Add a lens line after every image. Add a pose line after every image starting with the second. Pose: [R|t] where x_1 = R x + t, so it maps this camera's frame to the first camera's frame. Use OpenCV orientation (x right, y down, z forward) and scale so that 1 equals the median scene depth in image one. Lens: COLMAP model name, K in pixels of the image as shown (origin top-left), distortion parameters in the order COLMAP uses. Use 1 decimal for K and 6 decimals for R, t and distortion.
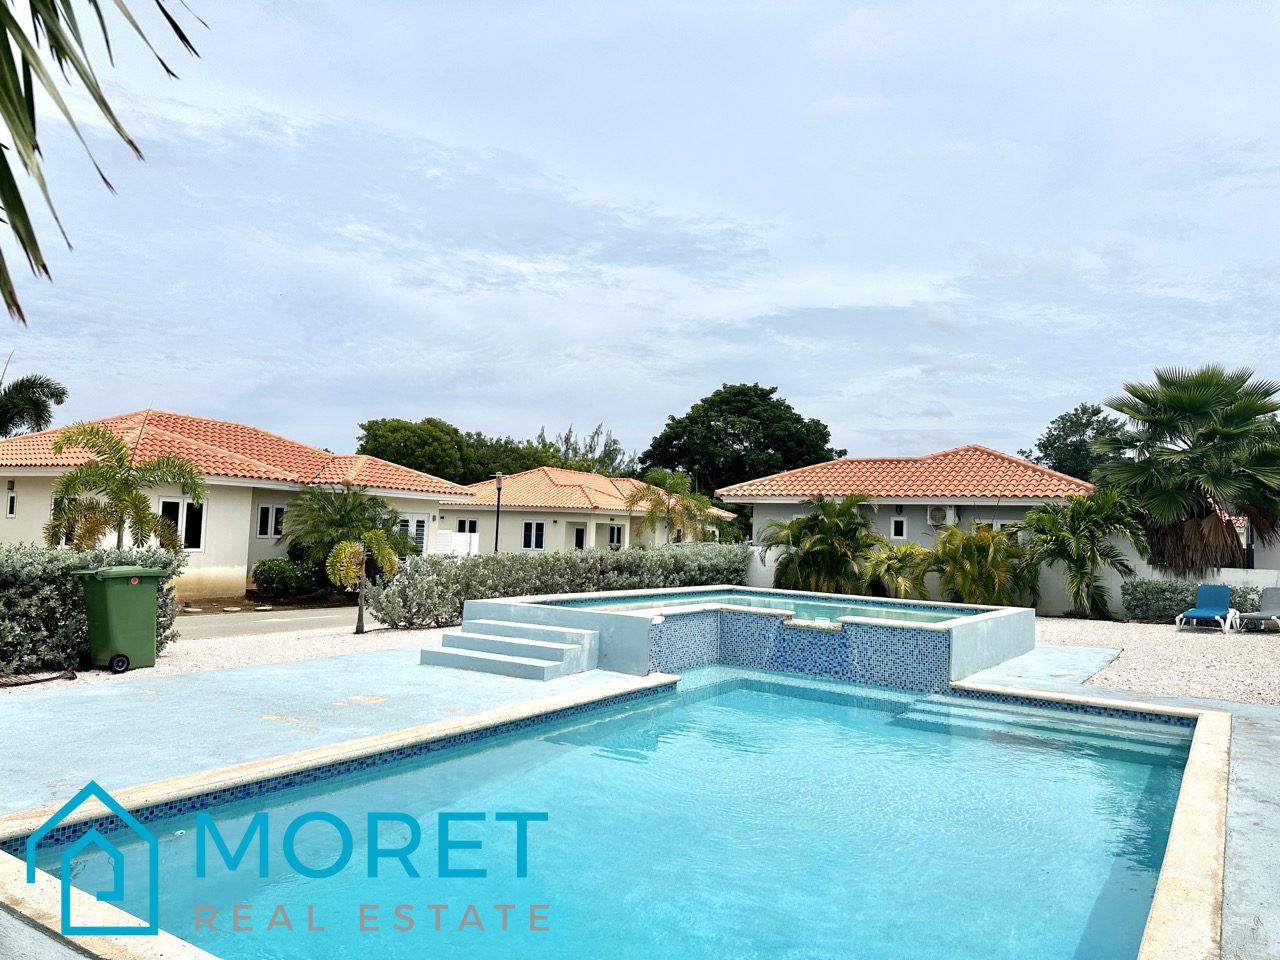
lens RADIAL K [[885.1, 0, 640.0], [0, 885.1, 480.0], [0, 0, 1]] dist [0.163375, -0.273281]
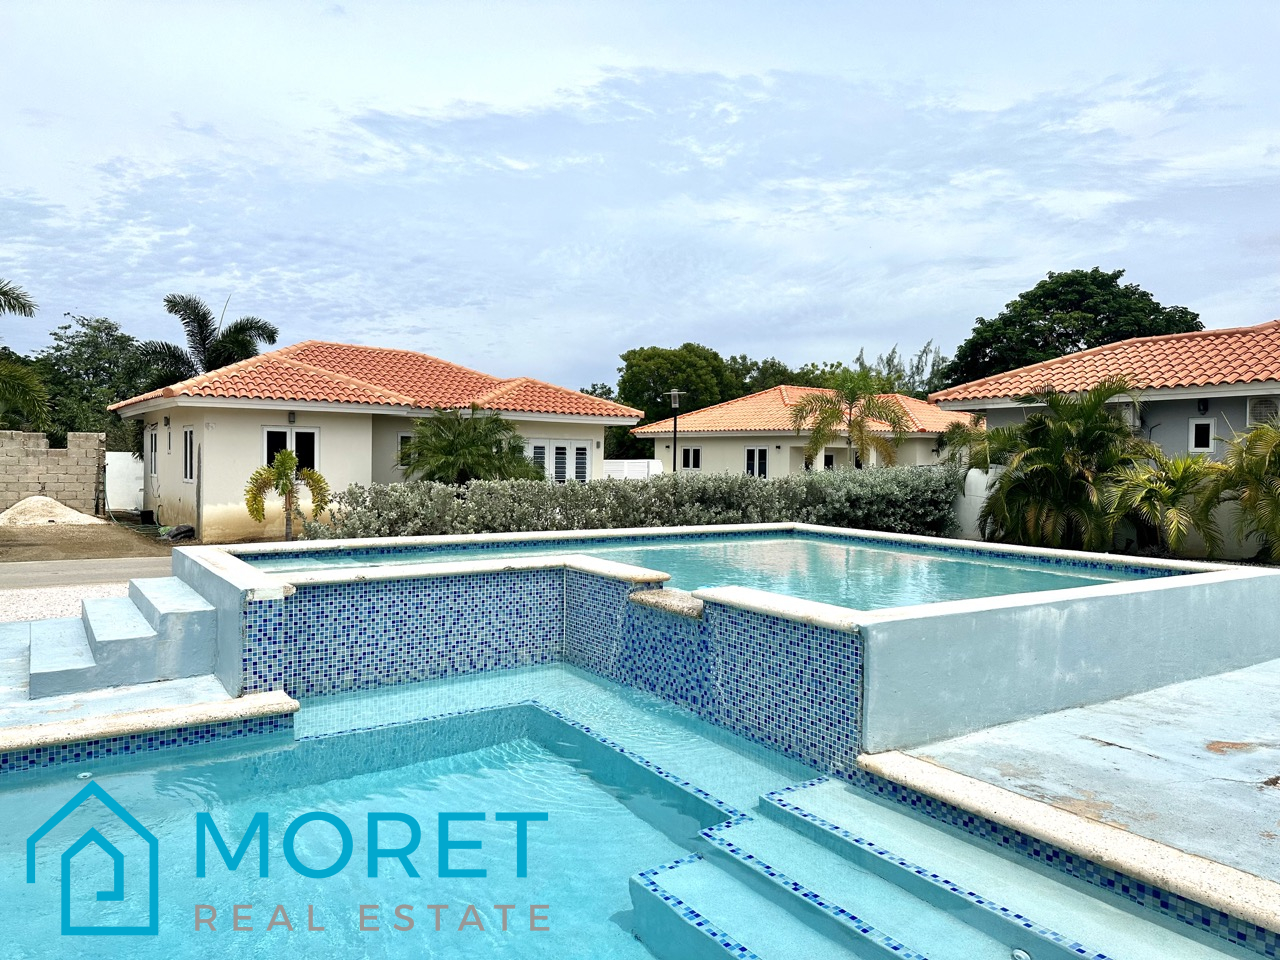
lens RADIAL K [[885.1, 0, 640.0], [0, 885.1, 480.0], [0, 0, 1]] dist [0.163375, -0.273281]
pose [[0.923983, -0.015482, -0.382120, 0.107401], [0.043479, 0.996954, 0.064742, 0.017025], [0.379954, -0.076435, 0.921842, 0.152844]]
